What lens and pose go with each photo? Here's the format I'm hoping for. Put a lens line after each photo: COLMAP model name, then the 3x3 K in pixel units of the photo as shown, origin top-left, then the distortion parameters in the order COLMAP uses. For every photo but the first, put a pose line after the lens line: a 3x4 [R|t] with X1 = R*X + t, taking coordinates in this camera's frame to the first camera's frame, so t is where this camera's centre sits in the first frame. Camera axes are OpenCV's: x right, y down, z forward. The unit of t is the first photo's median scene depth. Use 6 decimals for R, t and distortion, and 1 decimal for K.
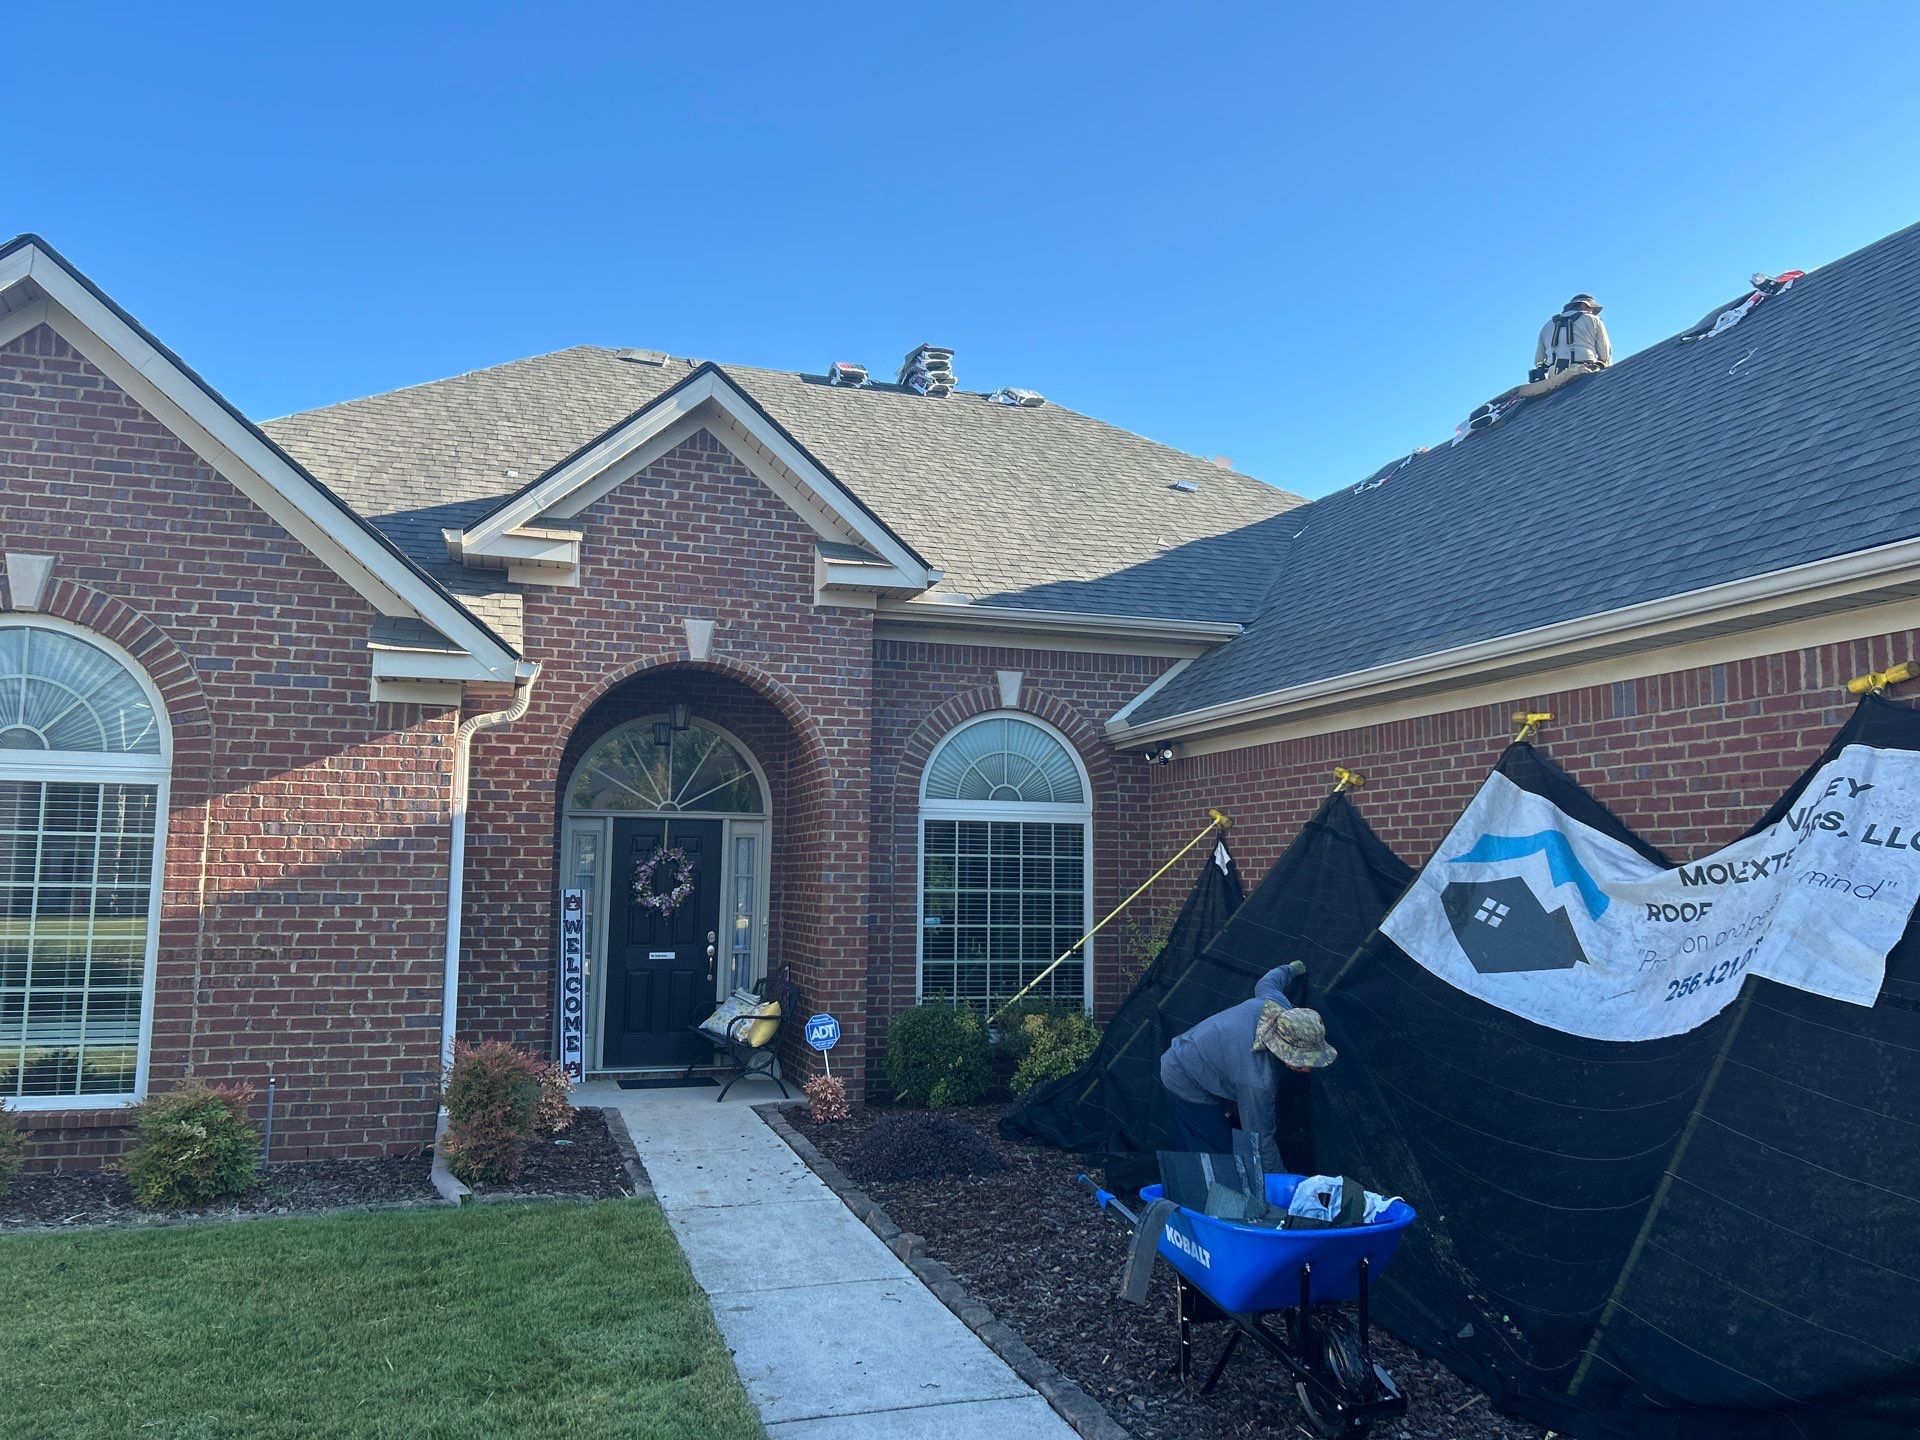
lens RADIAL K [[1366.6, 0, 960.0], [0, 1366.6, 720.0], [0, 0, 1]] dist [0.002626, -0.004114]
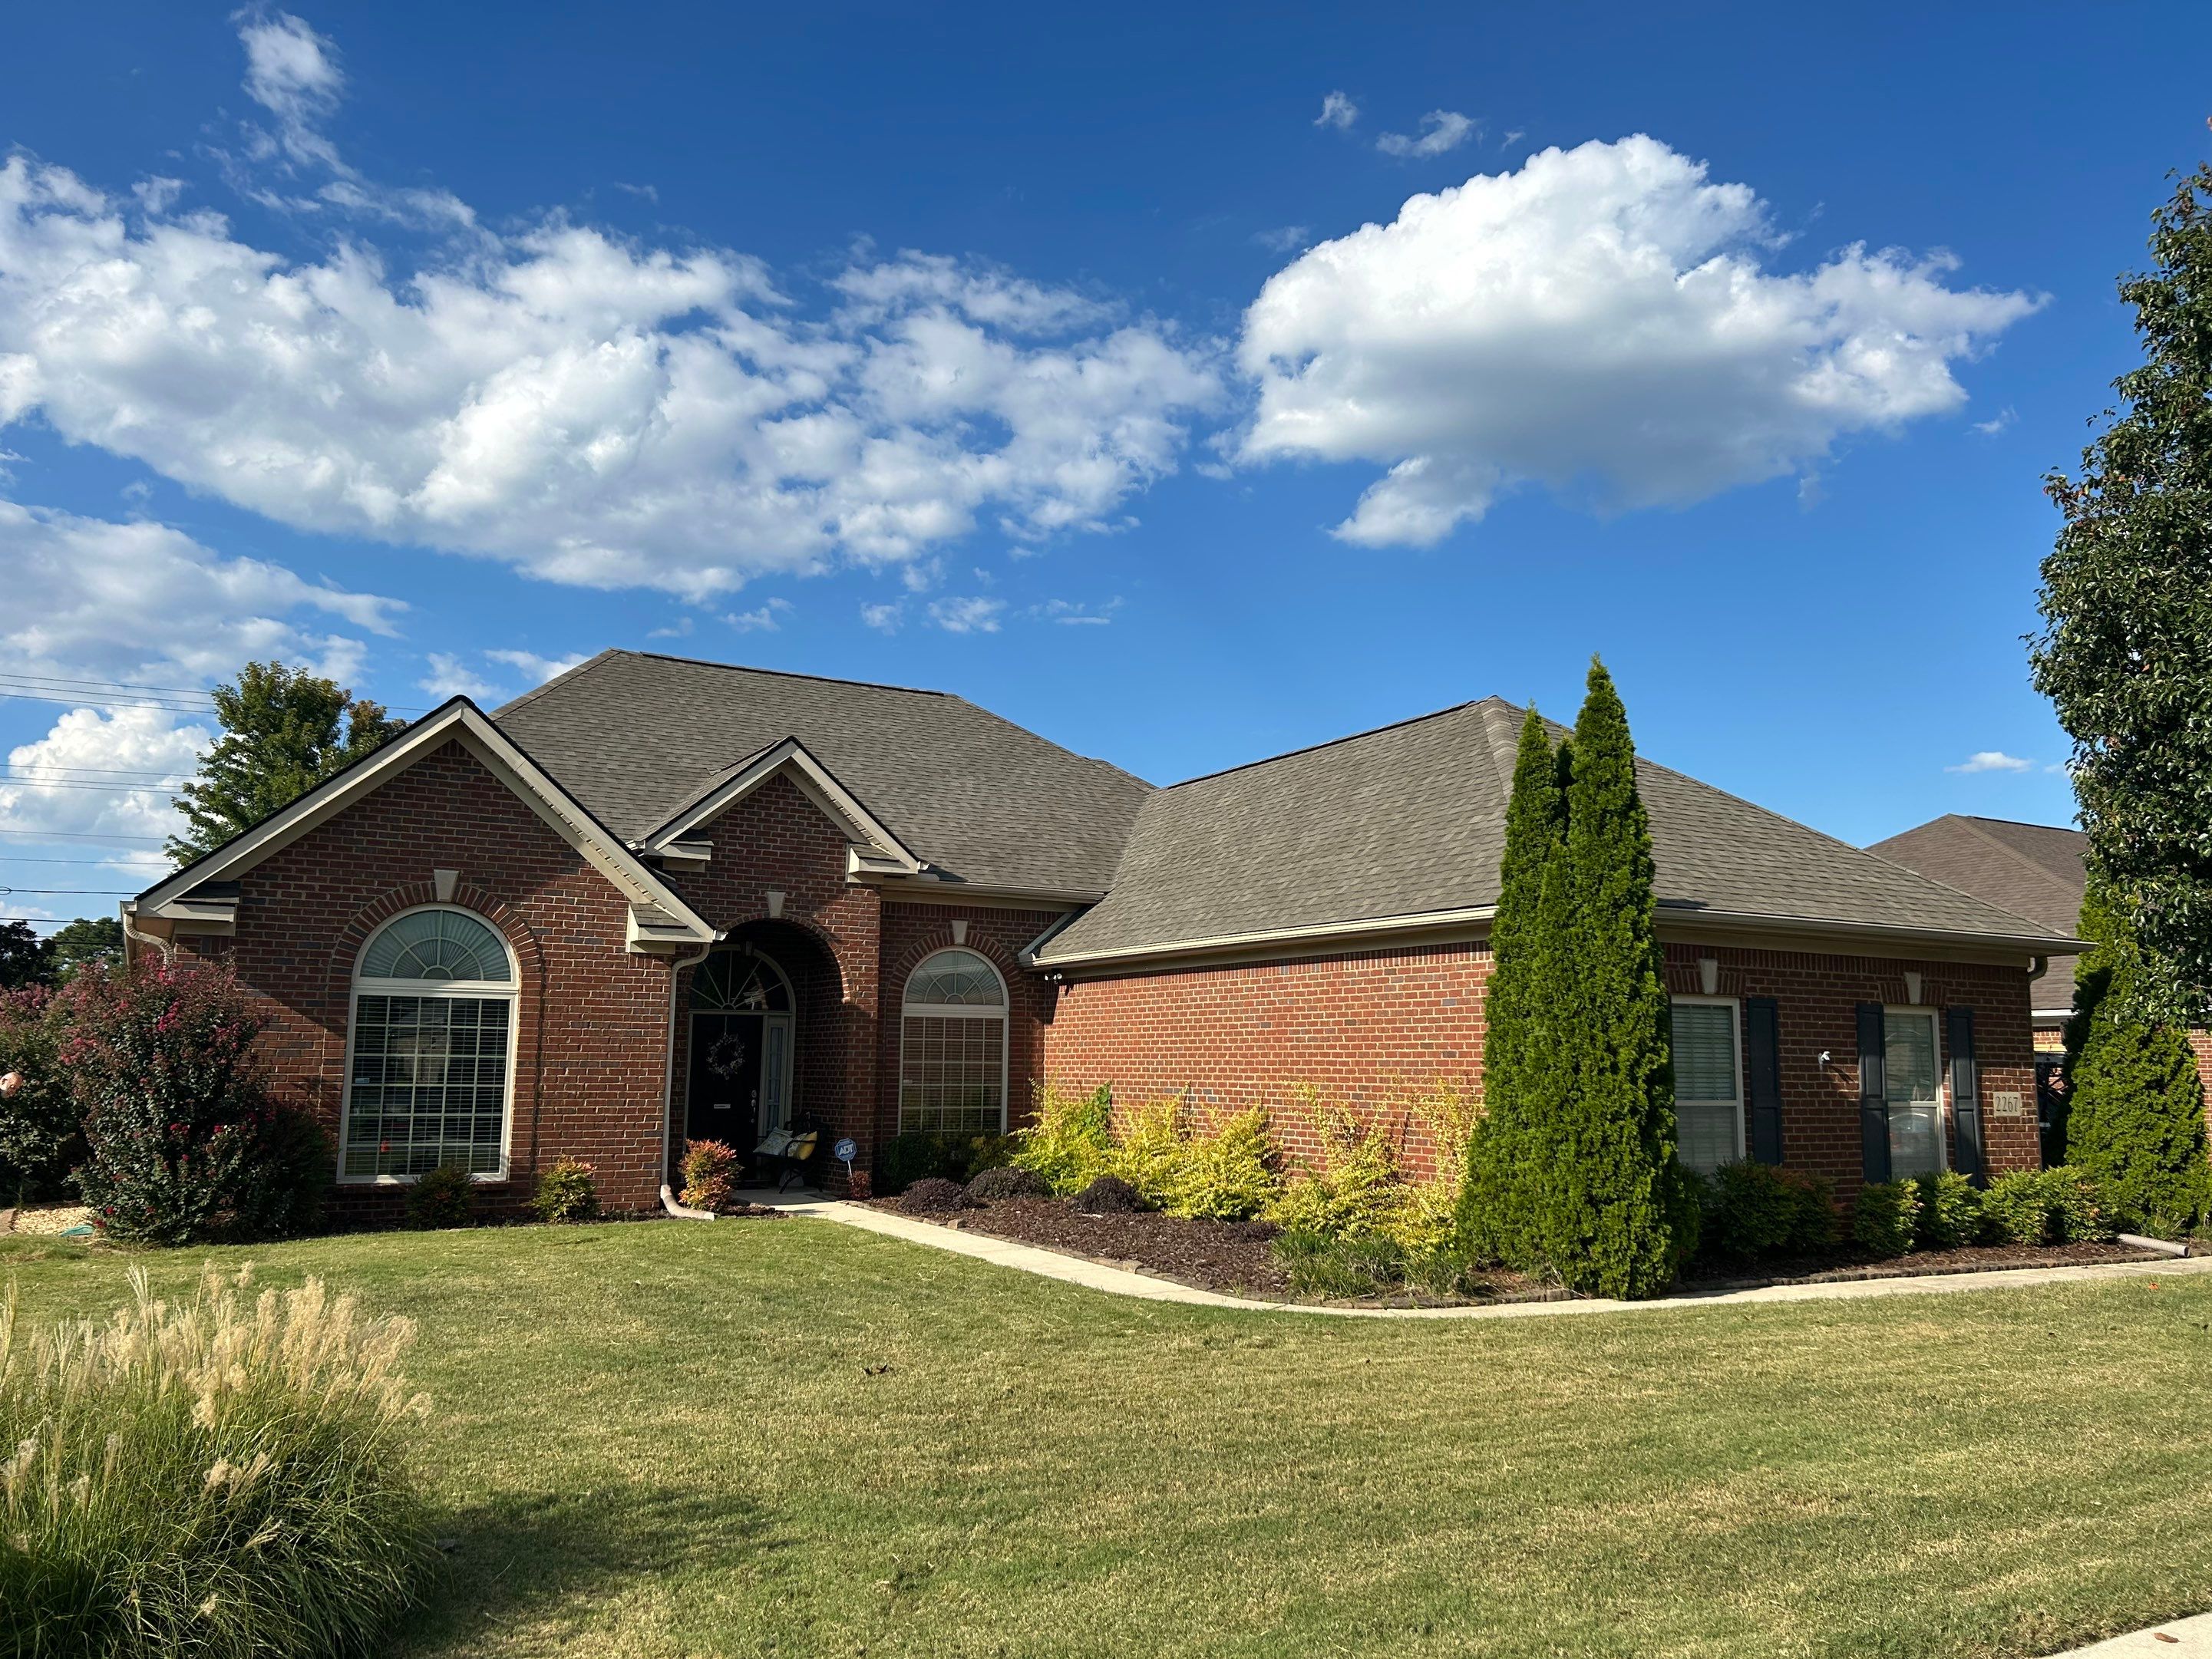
lens RADIAL K [[1574.2, 0, 1106.0], [0, 1574.2, 829.5], [0, 0, 1]] dist [0.002626, -0.004114]
pose [[0.975859, 0.027742, 0.216632, -0.212062], [-0.020648, 0.999176, -0.034942, -0.088497], [-0.217423, 0.029626, 0.975628, -0.874009]]
